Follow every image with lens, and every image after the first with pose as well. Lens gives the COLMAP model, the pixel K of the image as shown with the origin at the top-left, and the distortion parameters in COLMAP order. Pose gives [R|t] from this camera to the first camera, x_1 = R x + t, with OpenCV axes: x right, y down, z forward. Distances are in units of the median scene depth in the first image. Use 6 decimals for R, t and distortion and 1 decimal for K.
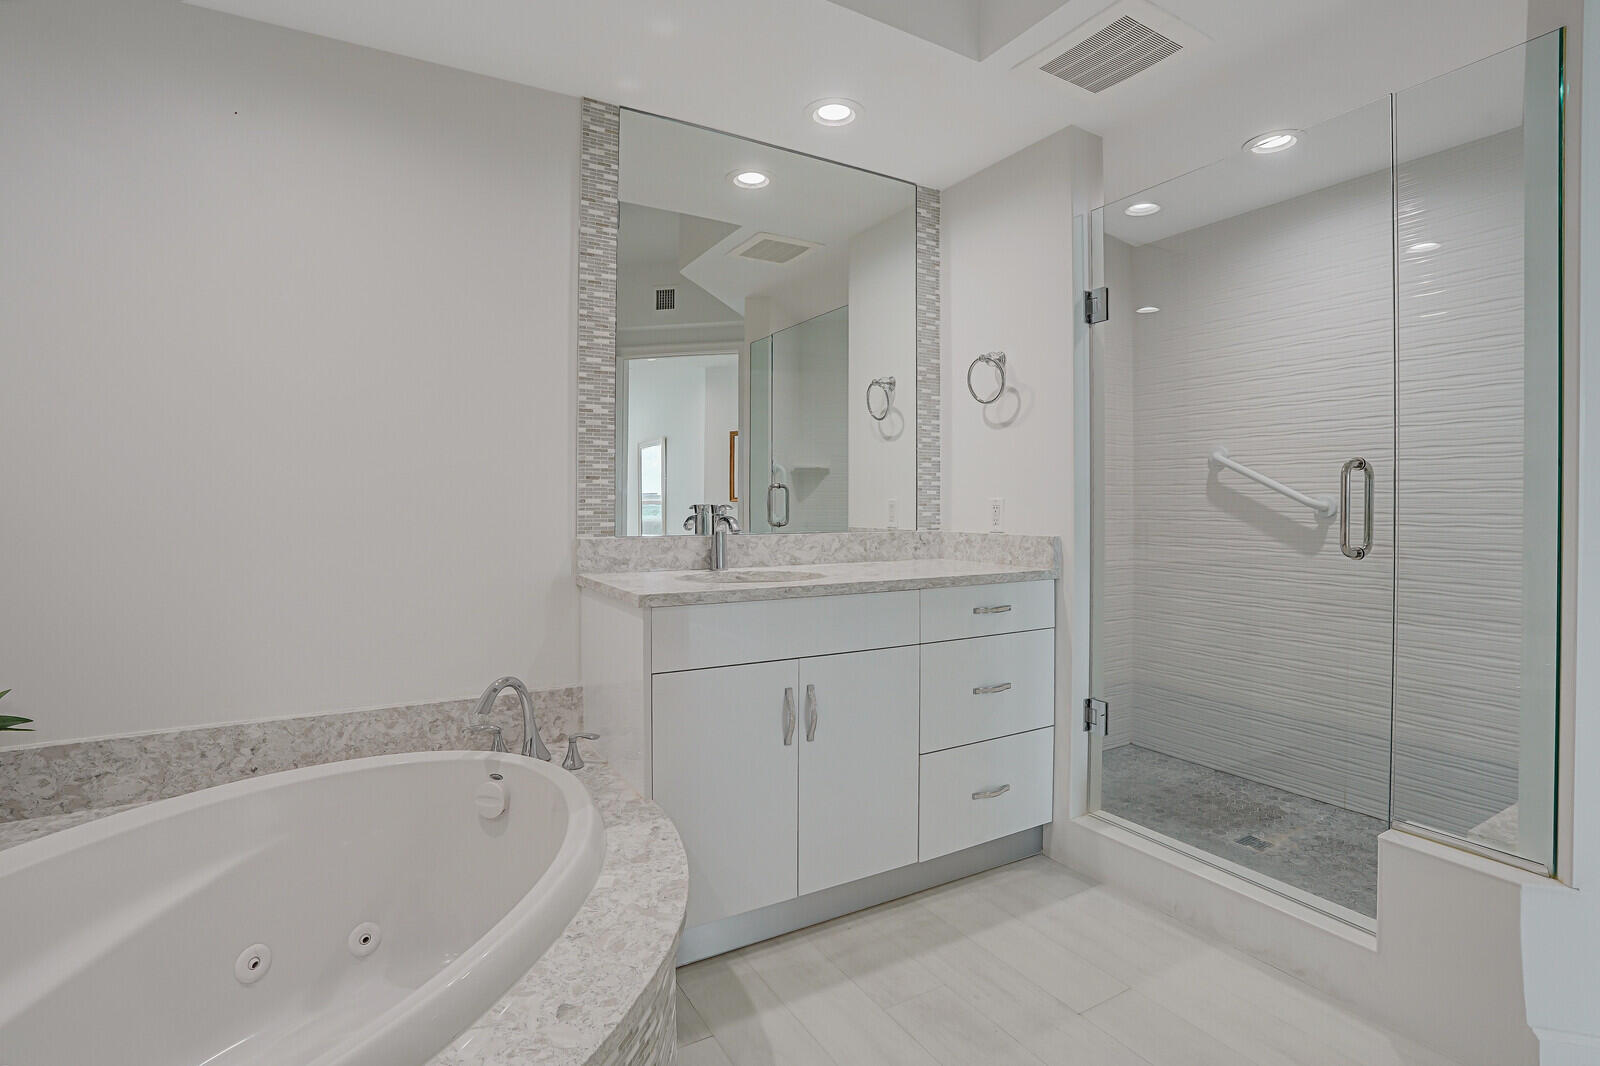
lens RADIAL K [[770.9, 0, 809.2], [0, 770.9, 491.9], [0, 0, 1]] dist [-0.046099, 0.011910]
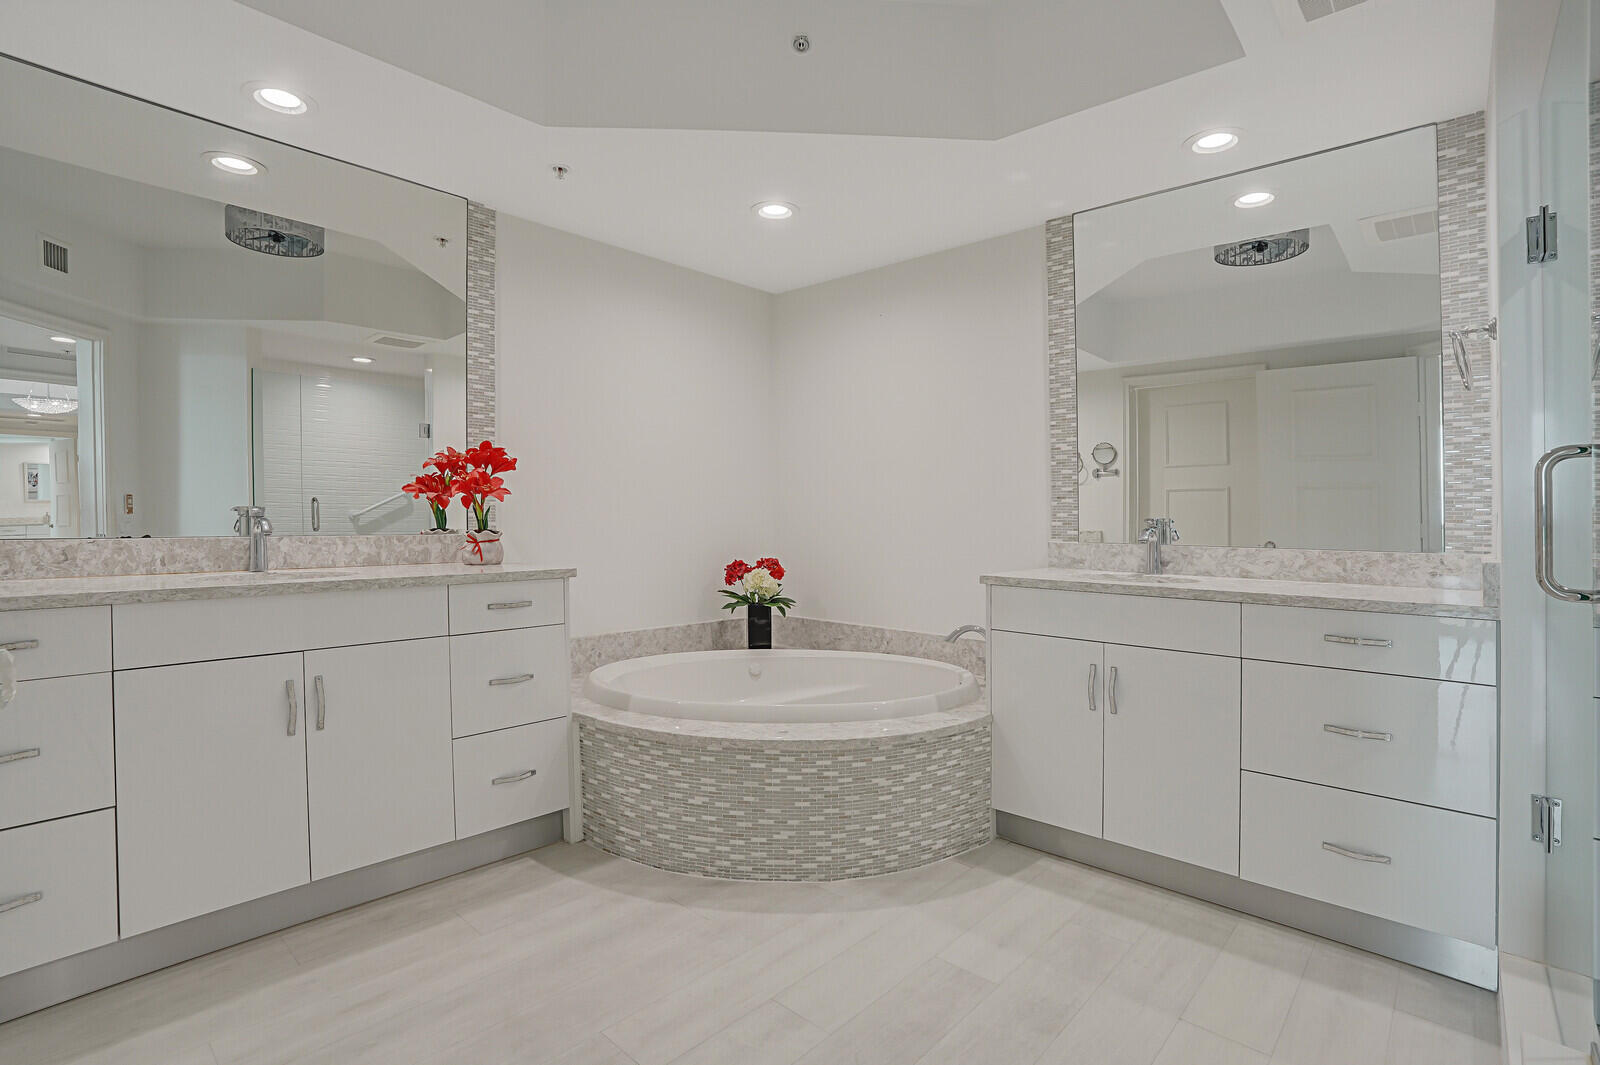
lens RADIAL K [[770.9, 0, 808.9], [0, 770.9, 522.5], [0, 0, 1]] dist [-0.046099, 0.011910]
pose [[0.299212, 0.006802, -0.954162, 0.878115], [0.003107, 0.999962, 0.008103, 0.012693], [0.954182, -0.005390, 0.299179, 0.168901]]
